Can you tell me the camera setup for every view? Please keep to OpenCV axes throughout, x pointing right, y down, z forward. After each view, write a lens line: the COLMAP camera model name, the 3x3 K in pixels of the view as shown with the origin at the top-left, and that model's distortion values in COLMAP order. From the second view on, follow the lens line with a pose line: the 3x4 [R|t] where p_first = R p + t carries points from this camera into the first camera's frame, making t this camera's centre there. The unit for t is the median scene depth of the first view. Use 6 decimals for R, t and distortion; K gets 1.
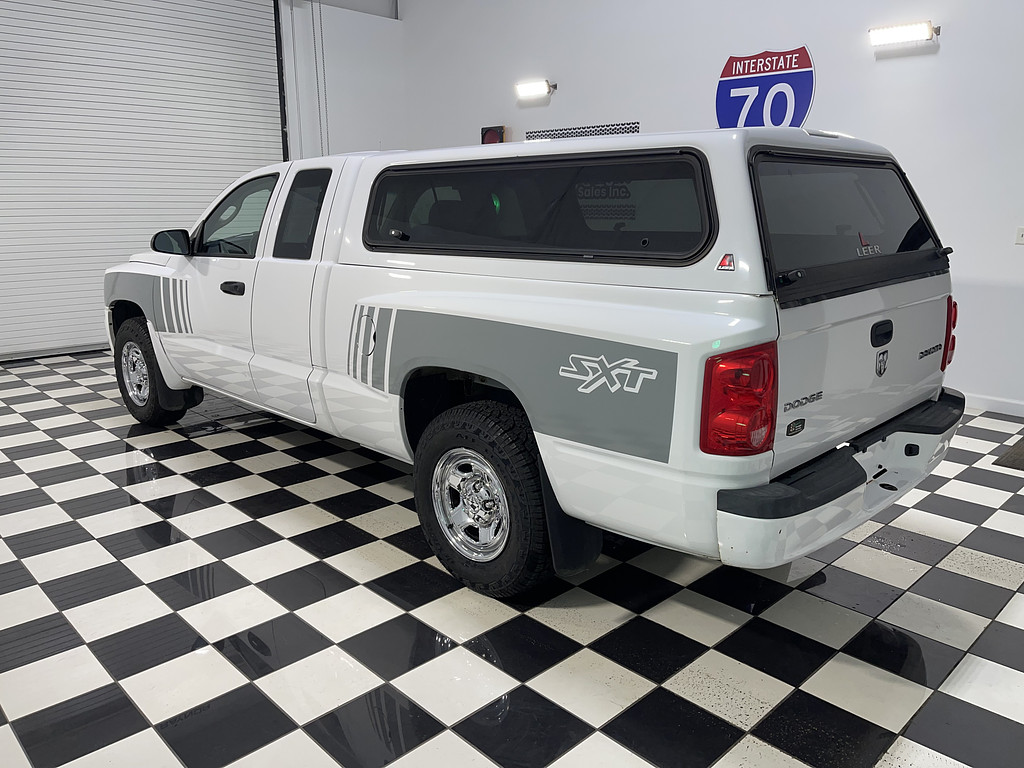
lens RADIAL K [[781.2, 0, 521.9], [0, 781.2, 372.5], [0, 0, 1]] dist [0.041031, -0.000647]
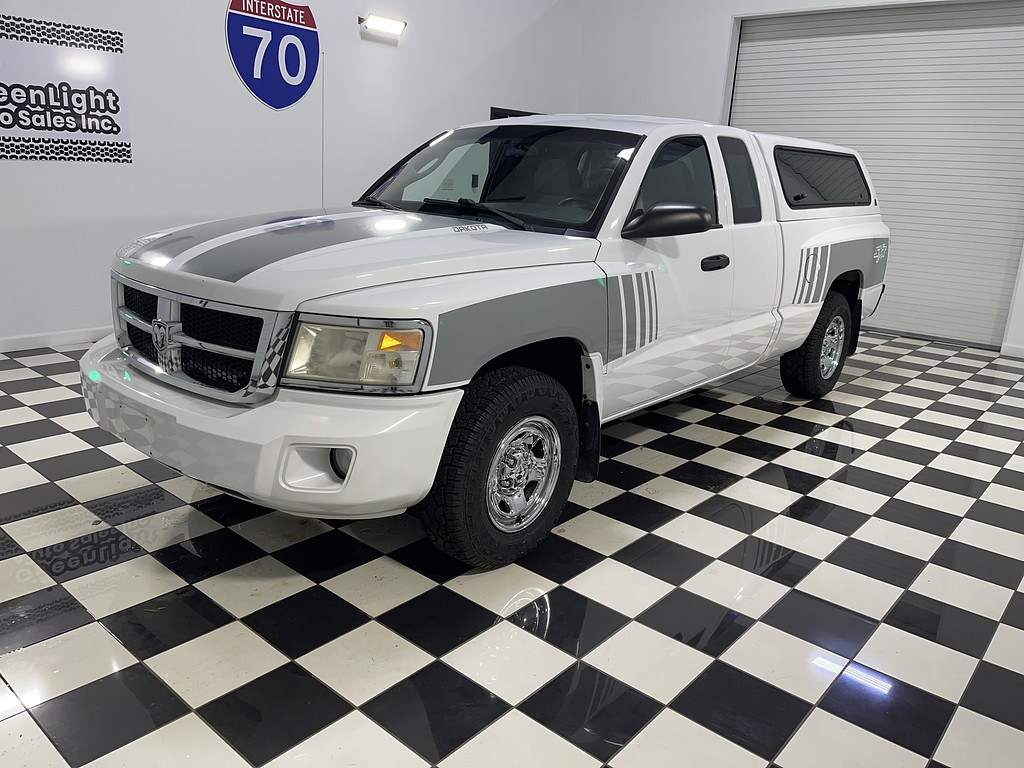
lens RADIAL K [[775.2, 0, 508.9], [0, 775.2, 380.3], [0, 0, 1]] dist [0.056816, -0.084766]
pose [[-0.080675, -0.263335, 0.961325, -1.148653], [0.161917, 0.948196, 0.273326, -0.242456], [-0.983501, 0.177705, -0.033857, 1.186702]]
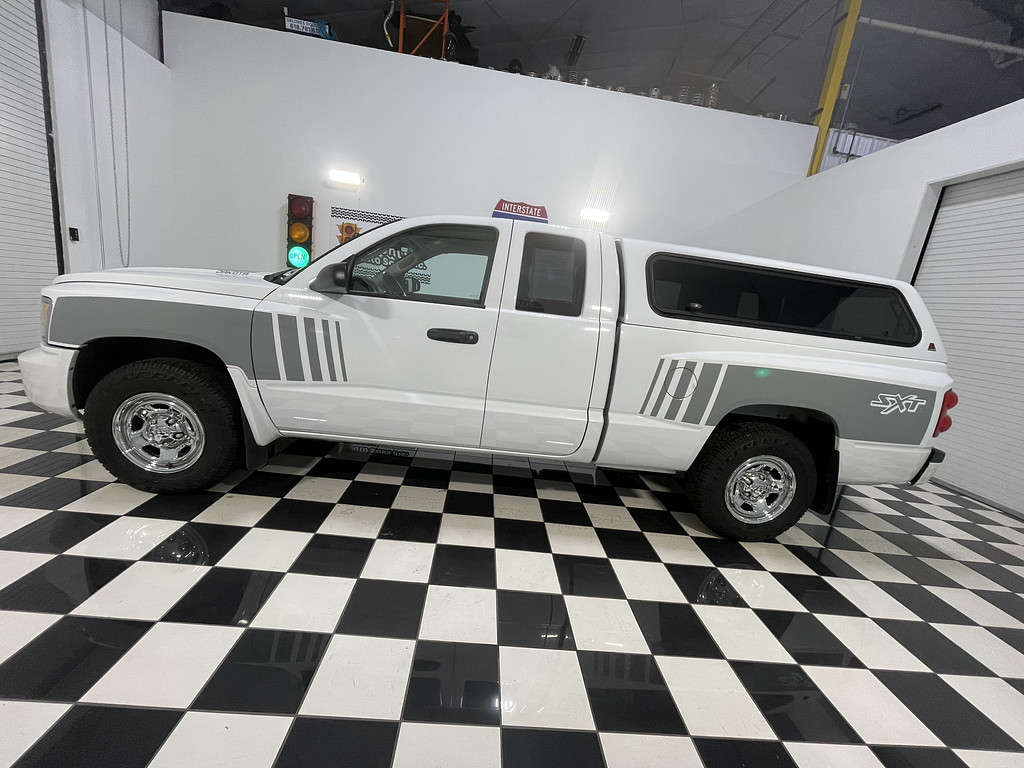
lens RADIAL K [[409.7, 0, 509.3], [0, 409.7, 384.3], [0, 0, 1]] dist [-0.000913, 0.000035]
pose [[0.654920, -0.070482, 0.752404, -0.656117], [0.029467, 0.997266, 0.067770, -0.073092], [-0.755124, -0.022212, 0.655206, 0.560971]]
